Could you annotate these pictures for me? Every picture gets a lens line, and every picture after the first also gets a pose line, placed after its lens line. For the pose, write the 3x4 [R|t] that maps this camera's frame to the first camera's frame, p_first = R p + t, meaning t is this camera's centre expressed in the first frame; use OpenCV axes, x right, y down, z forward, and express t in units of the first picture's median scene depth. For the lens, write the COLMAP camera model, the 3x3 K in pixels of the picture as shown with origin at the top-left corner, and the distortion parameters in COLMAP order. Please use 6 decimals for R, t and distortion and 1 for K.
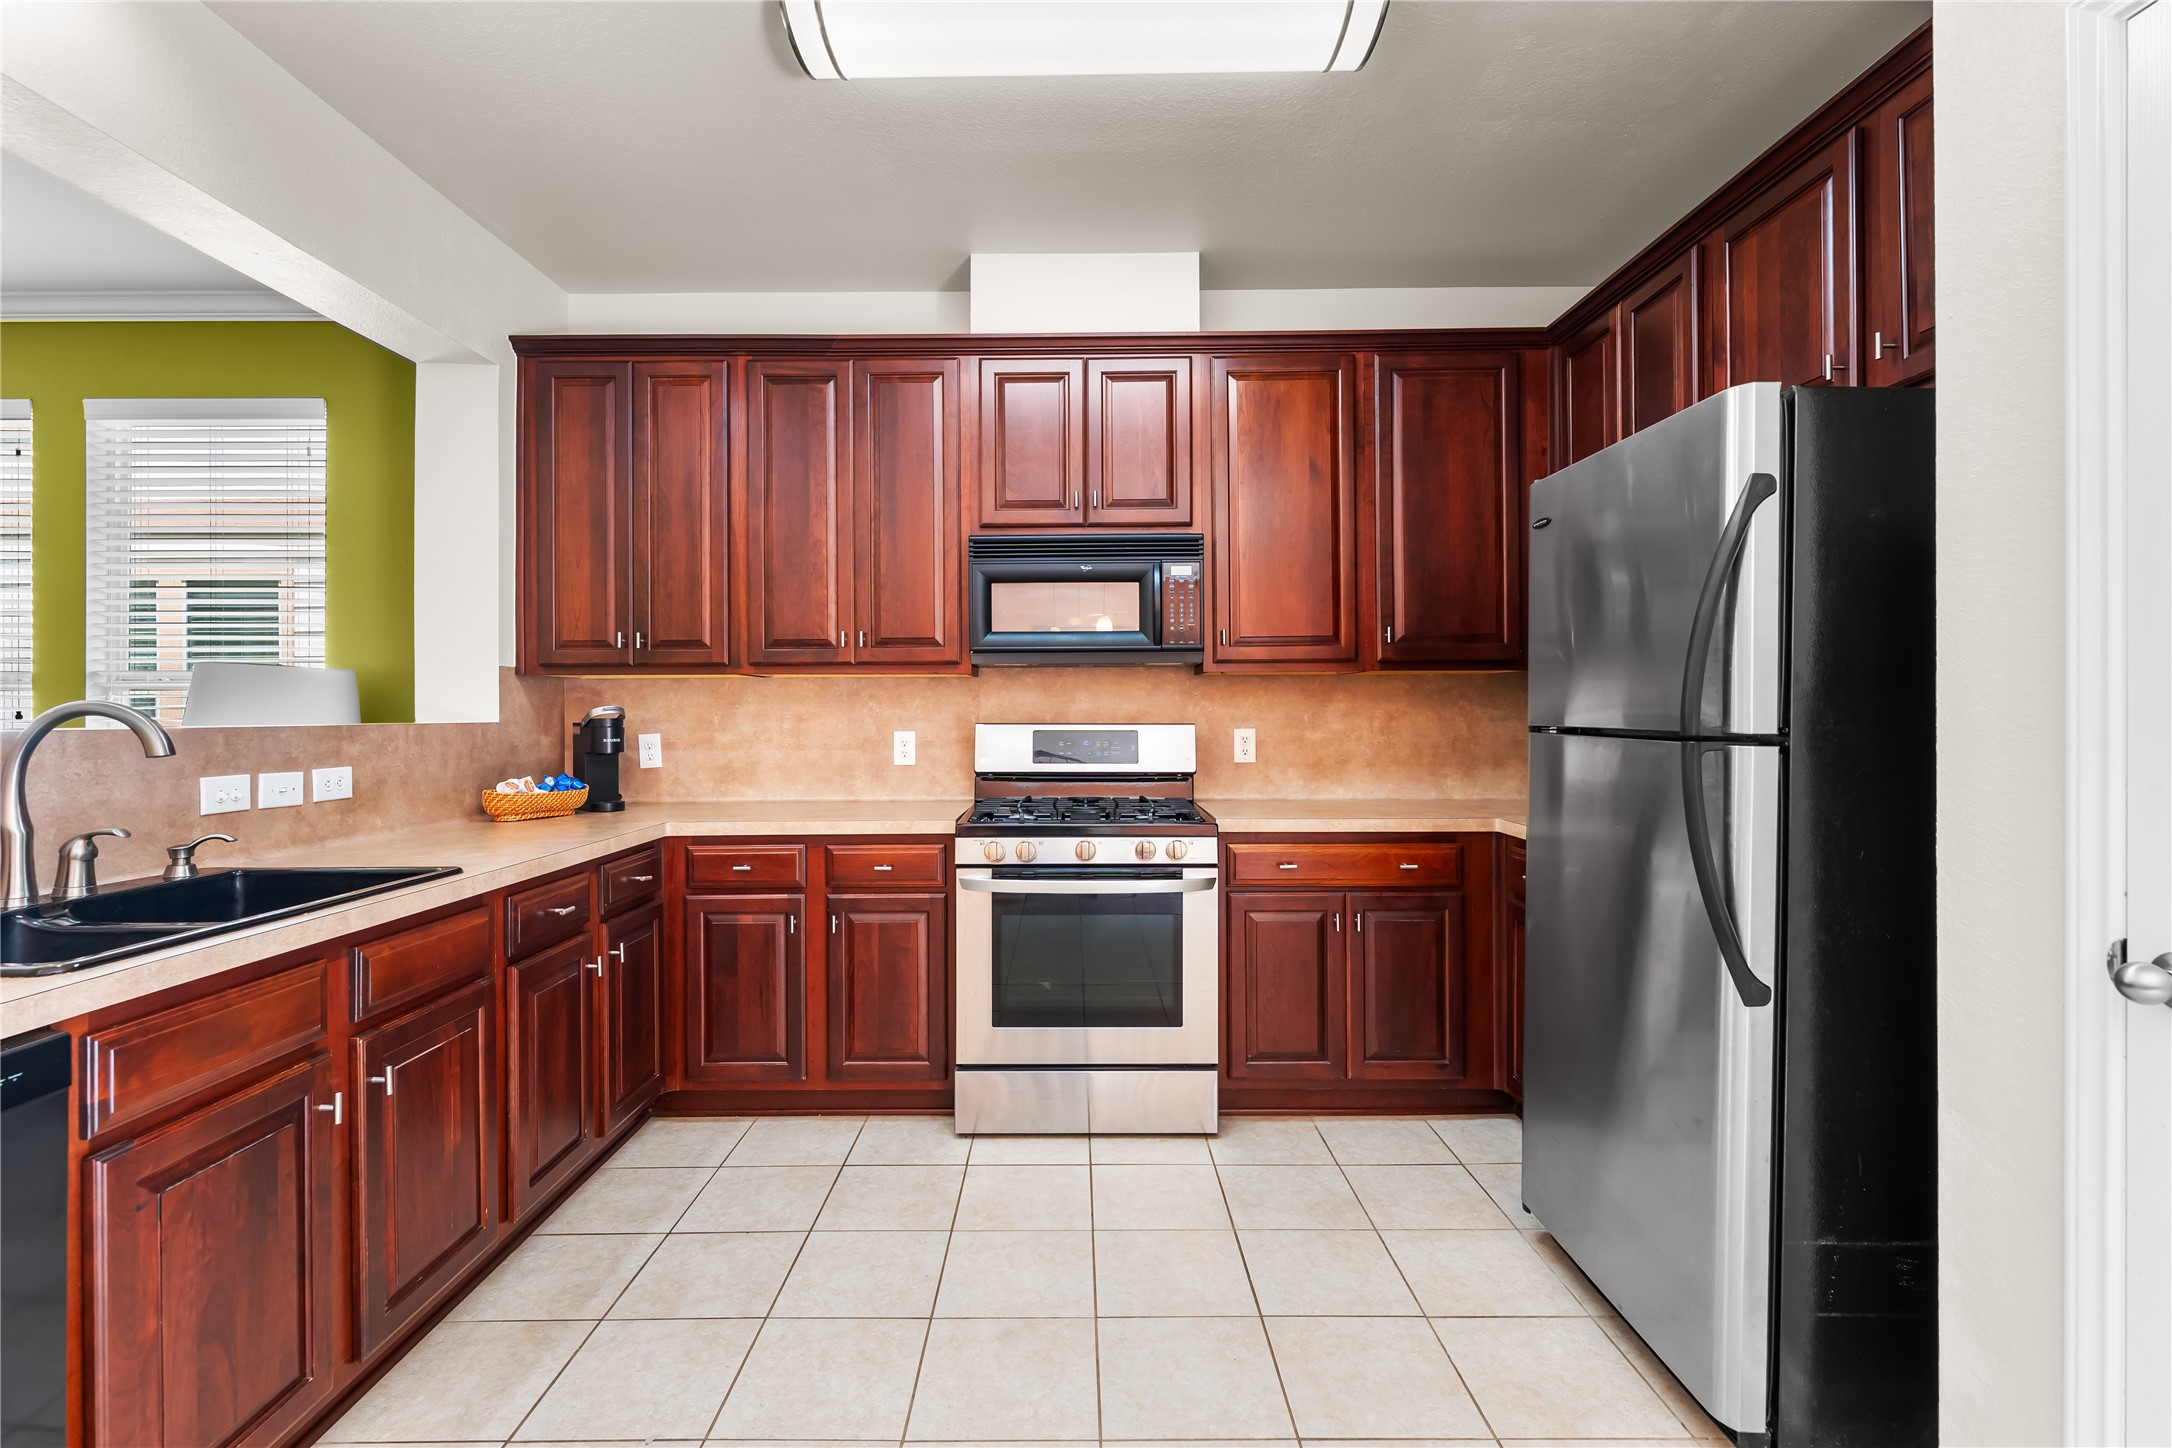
lens RADIAL K [[987.5, 0, 1077.7], [0, 987.5, 709.6], [0, 0, 1]] dist [0.001872, -0.001825]
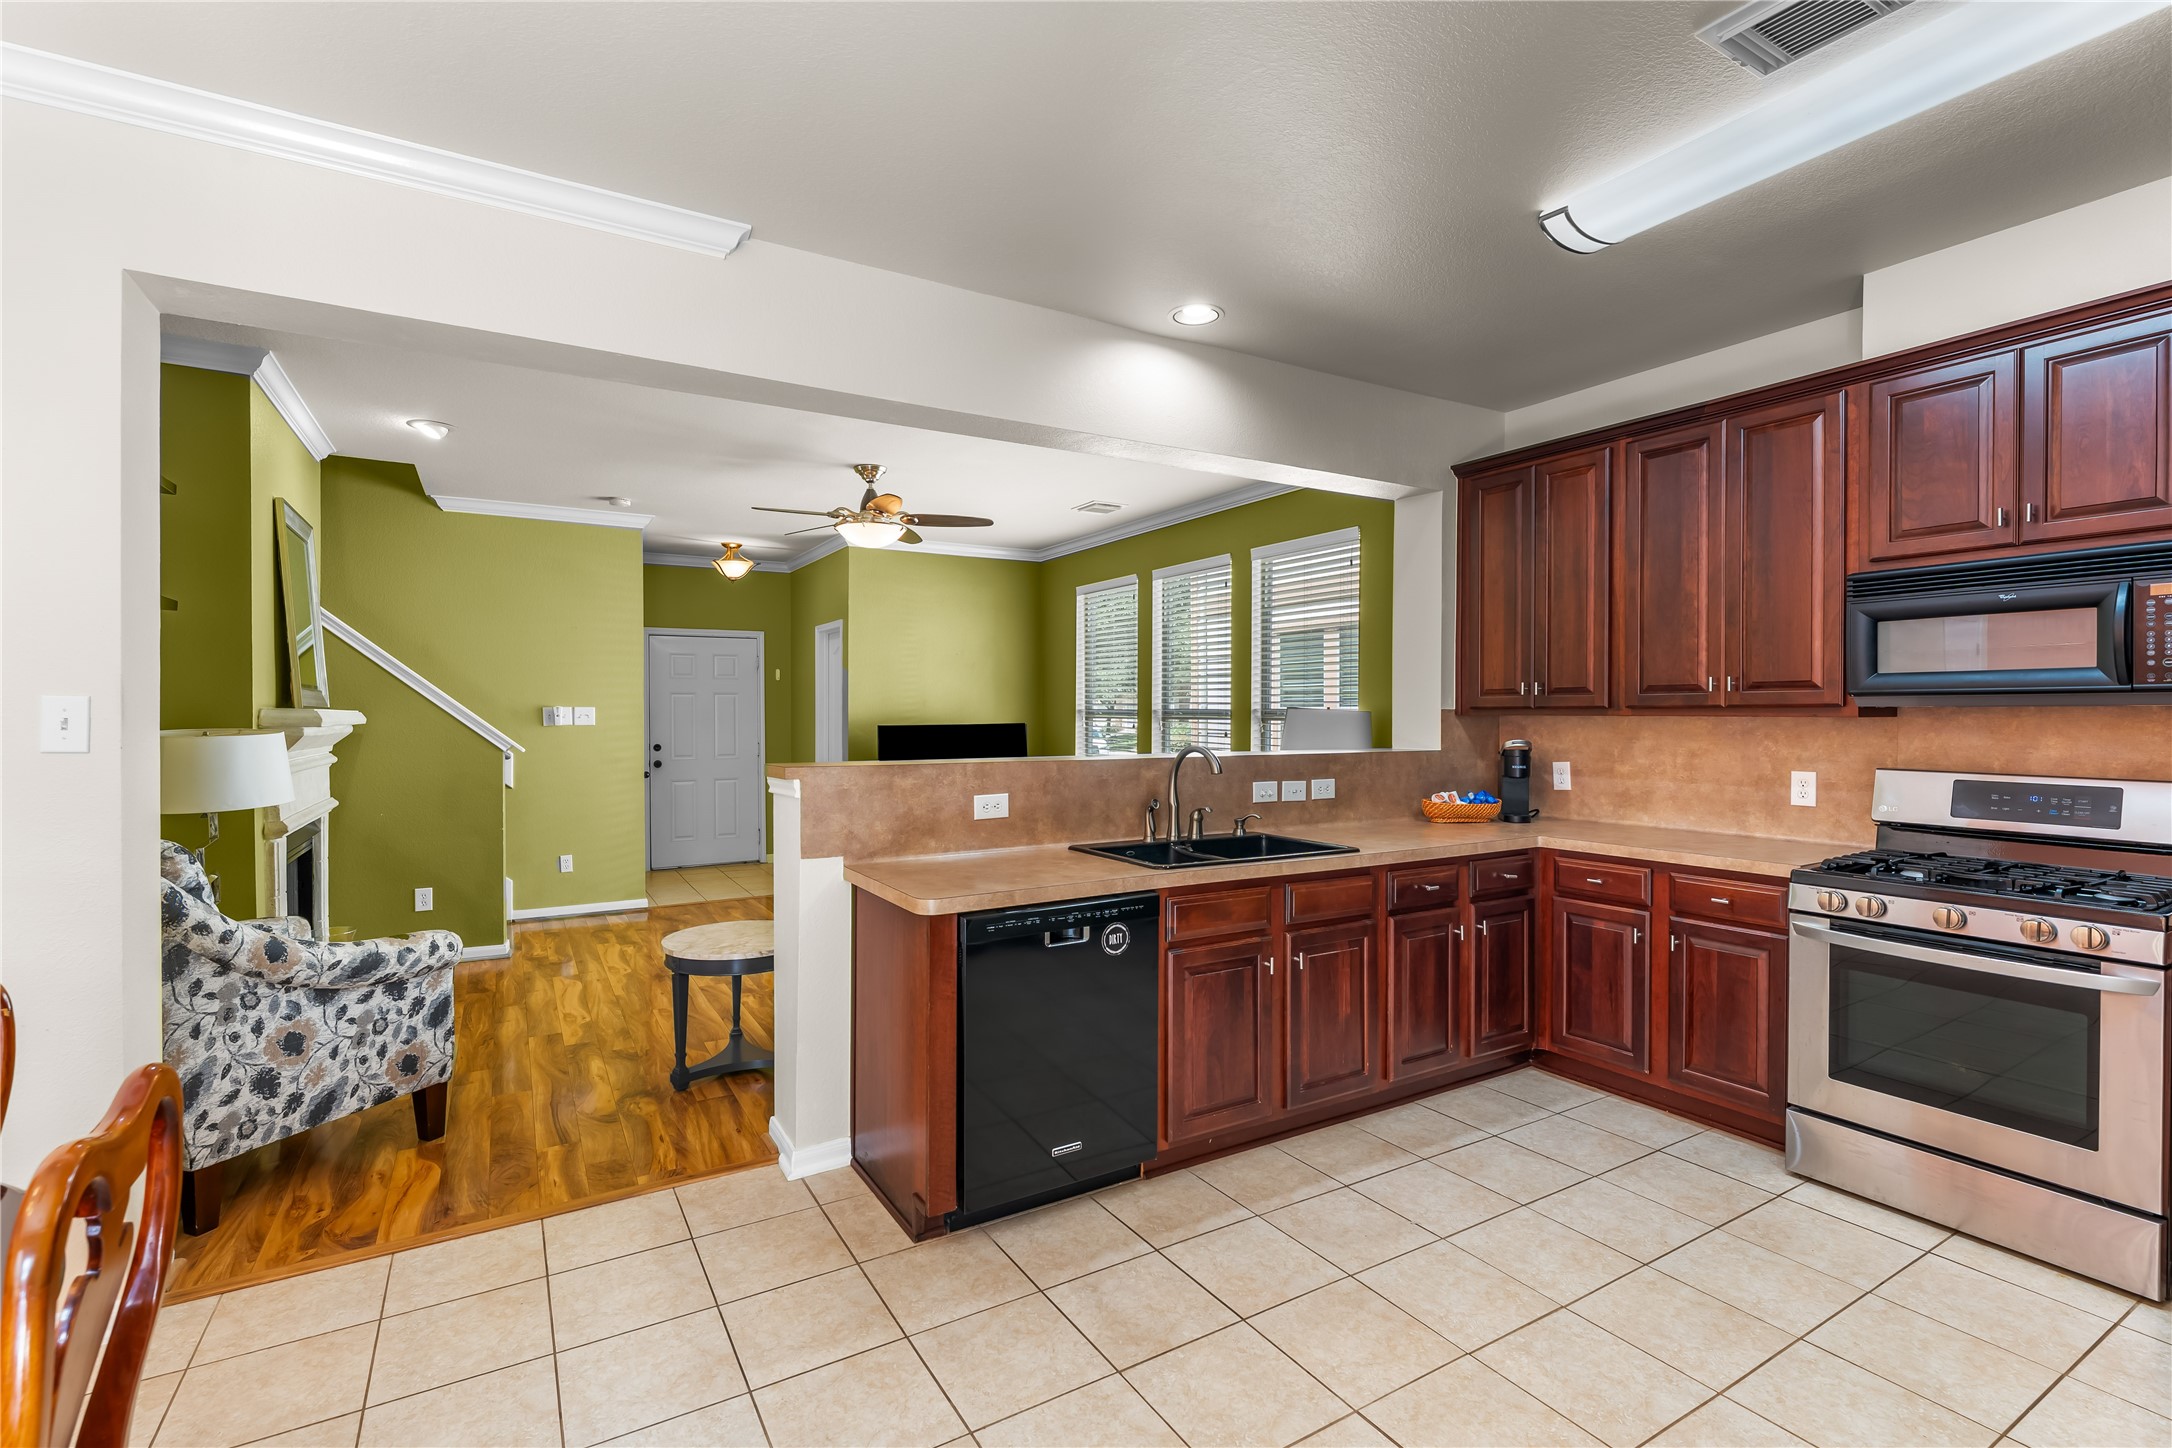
lens RADIAL K [[987.5, 0, 1070.7], [0, 987.5, 721.6], [0, 0, 1]] dist [0.001872, -0.001825]
pose [[0.506856, 0.013059, -0.861932, 0.341969], [-0.001273, 0.999895, 0.014401, -0.046267], [0.862030, -0.006202, 0.506820, -0.145518]]
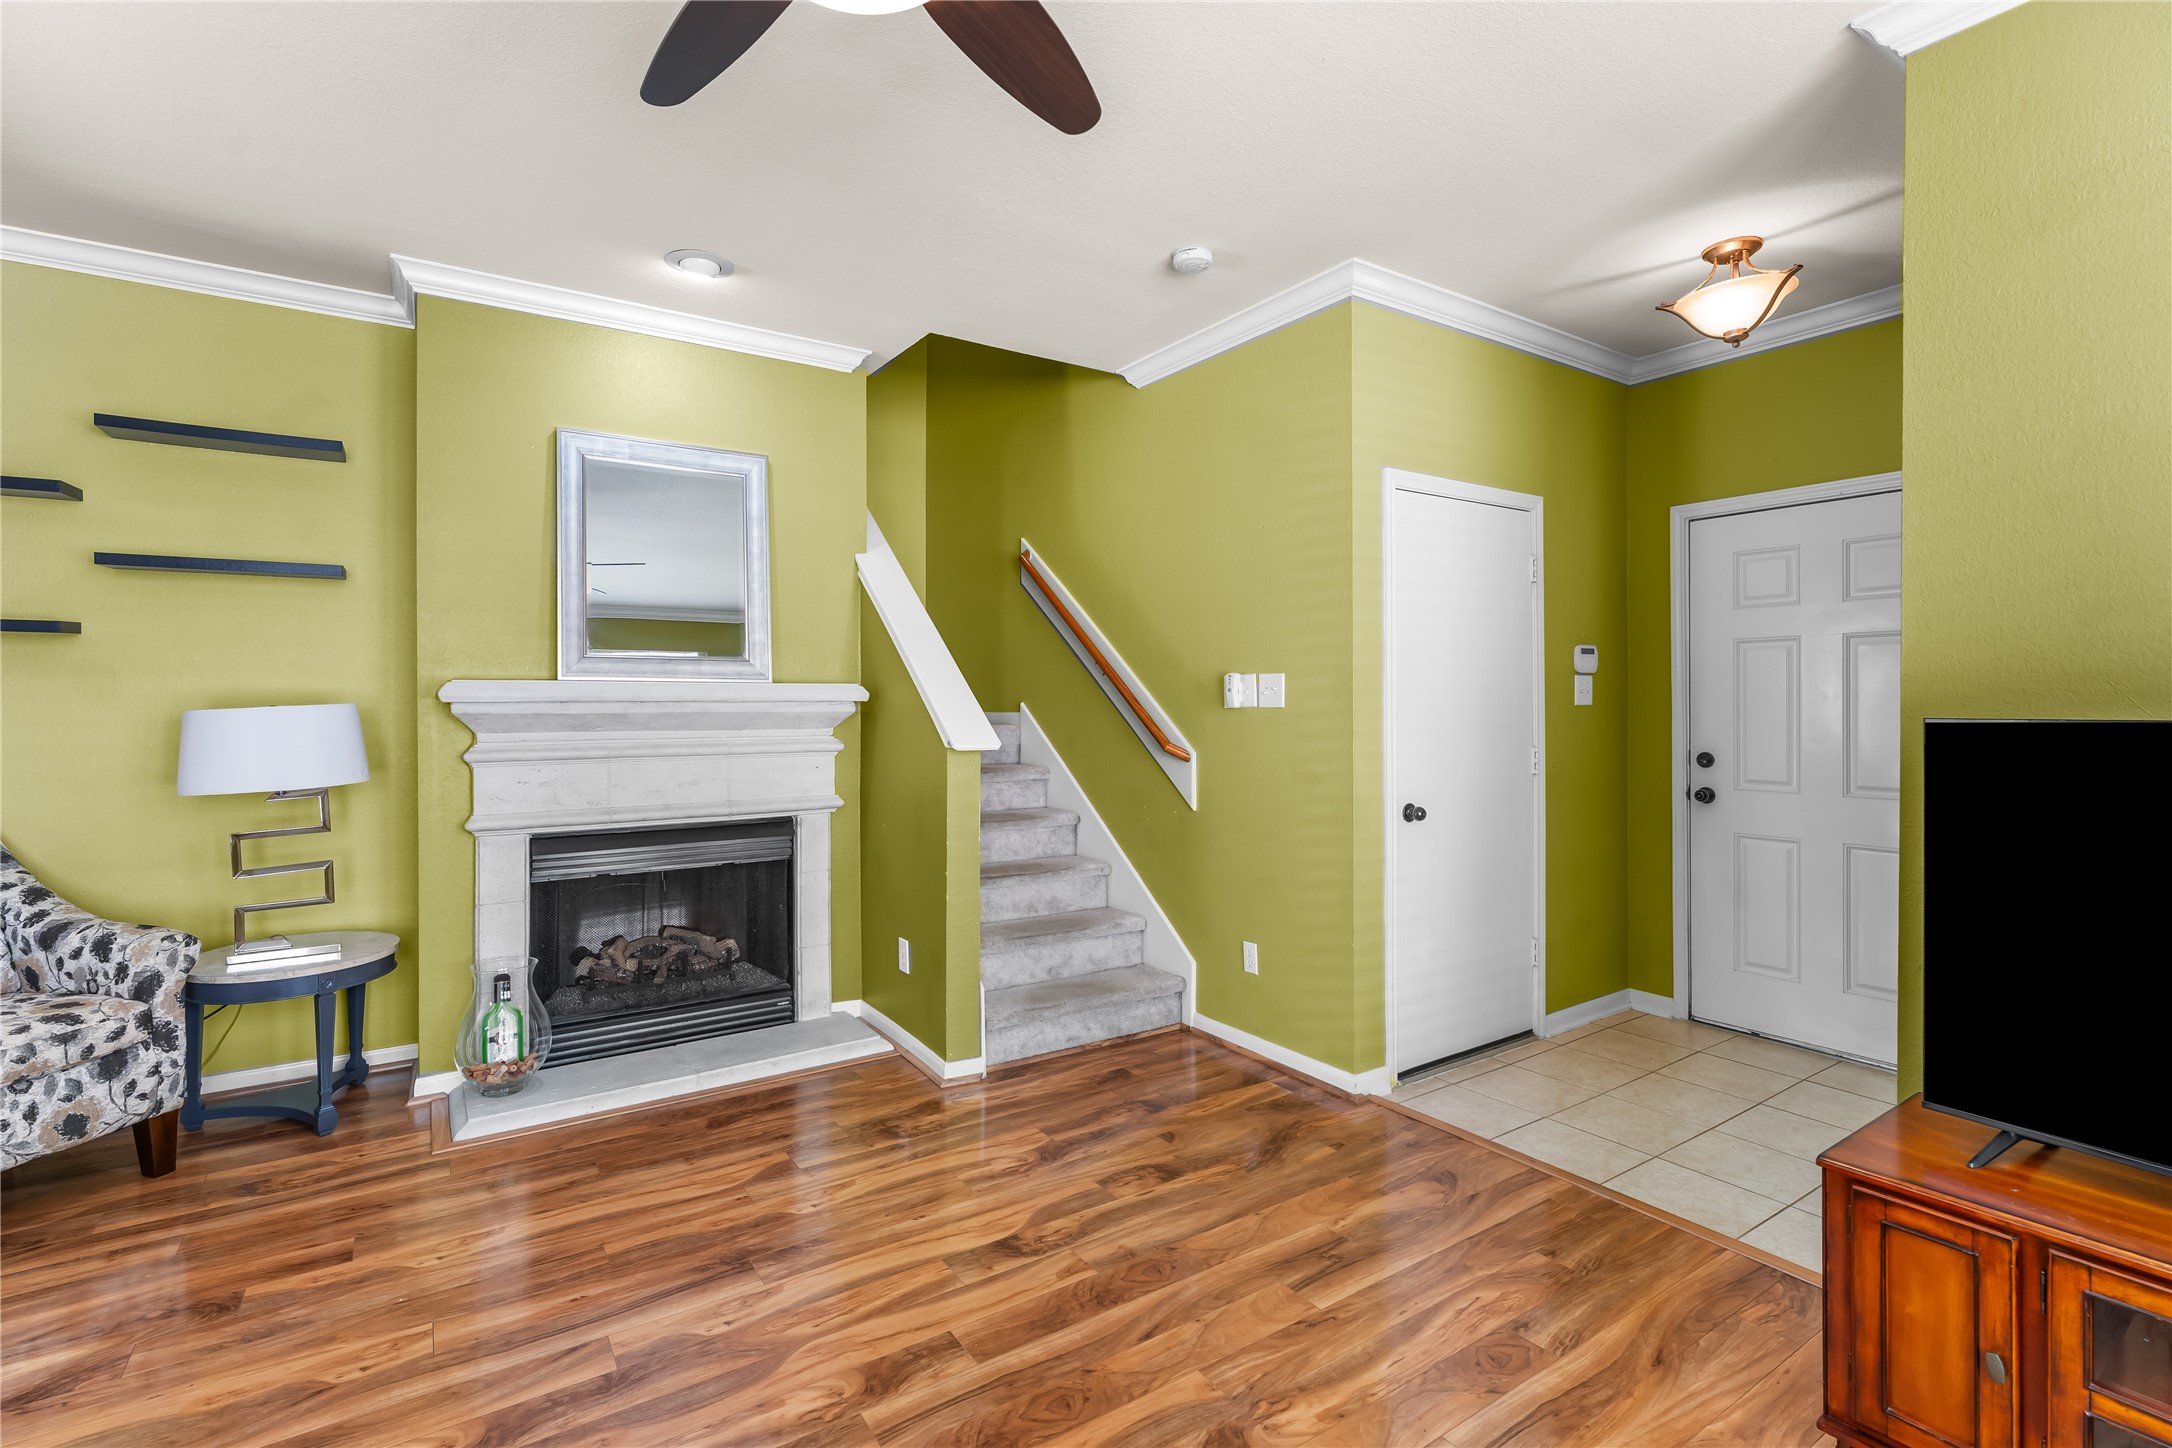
lens RADIAL K [[987.5, 0, 1069.2], [0, 987.5, 701.1], [0, 0, 1]] dist [0.001872, -0.001825]
pose [[-0.830408, 0.009300, -0.557078, -1.181389], [0.008261, 0.999956, 0.004378, -0.020921], [0.557094, -0.000967, -0.830449, 0.840414]]
